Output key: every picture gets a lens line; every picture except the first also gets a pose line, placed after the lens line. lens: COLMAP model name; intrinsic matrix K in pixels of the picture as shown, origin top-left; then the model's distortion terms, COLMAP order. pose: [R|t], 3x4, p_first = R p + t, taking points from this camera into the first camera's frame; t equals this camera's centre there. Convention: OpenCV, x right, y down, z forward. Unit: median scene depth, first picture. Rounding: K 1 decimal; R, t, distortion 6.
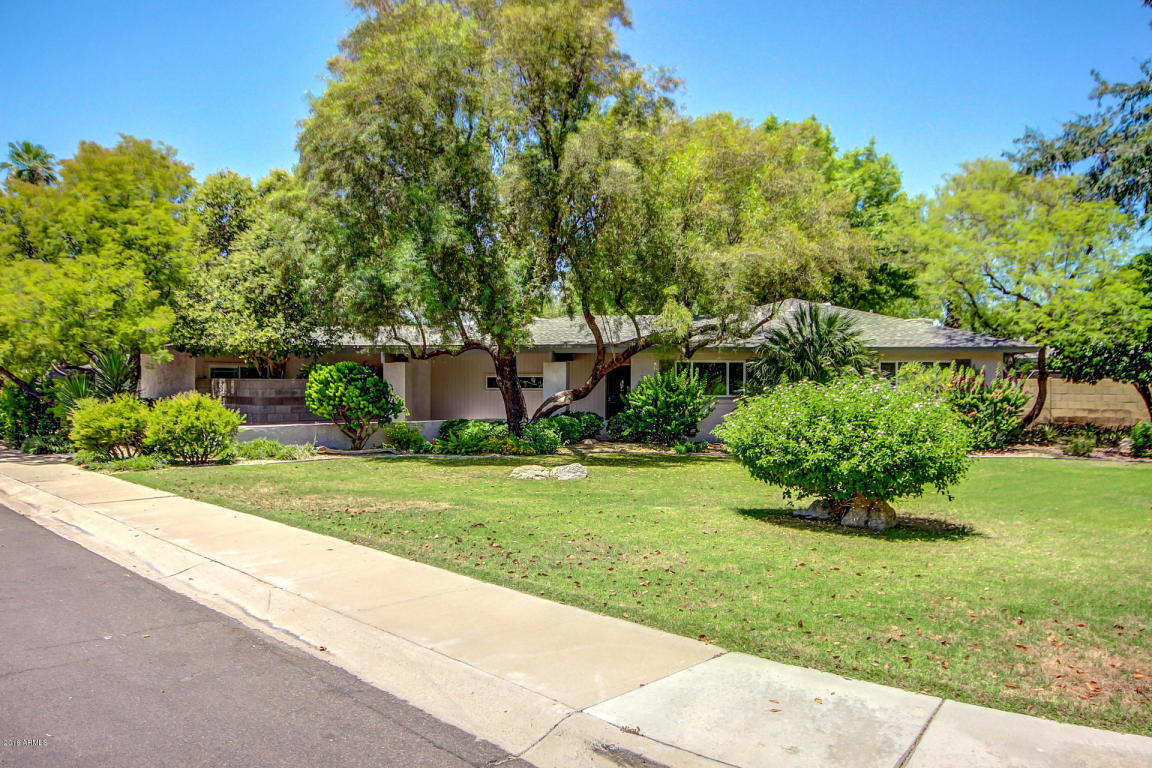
lens RADIAL K [[805.6, 0, 576.0], [0, 805.6, 384.0], [0, 0, 1]] dist [-0.000289, 0.024915]
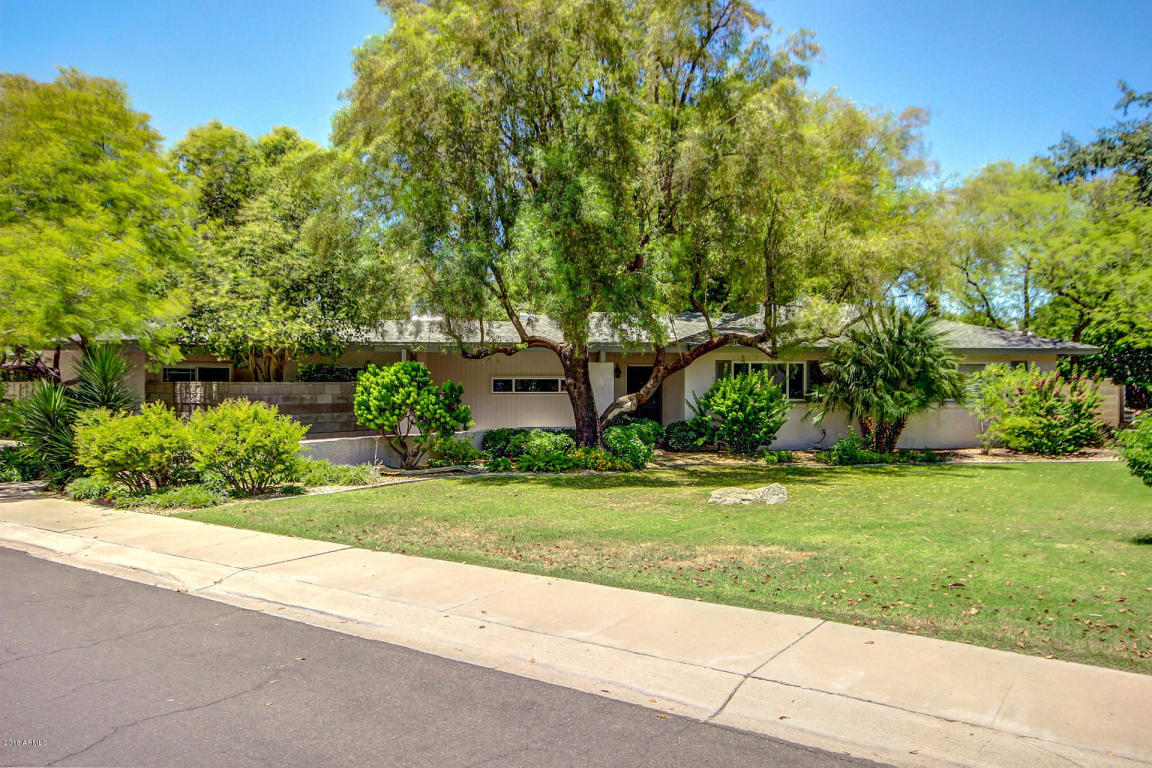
lens RADIAL K [[805.6, 0, 576.0], [0, 805.6, 384.0], [0, 0, 1]] dist [-0.000289, 0.024915]
pose [[0.978888, -0.000864, 0.204396, -0.291066], [0.000997, 0.999999, -0.000544, -0.004194], [-0.204396, 0.000736, 0.978888, 0.167875]]
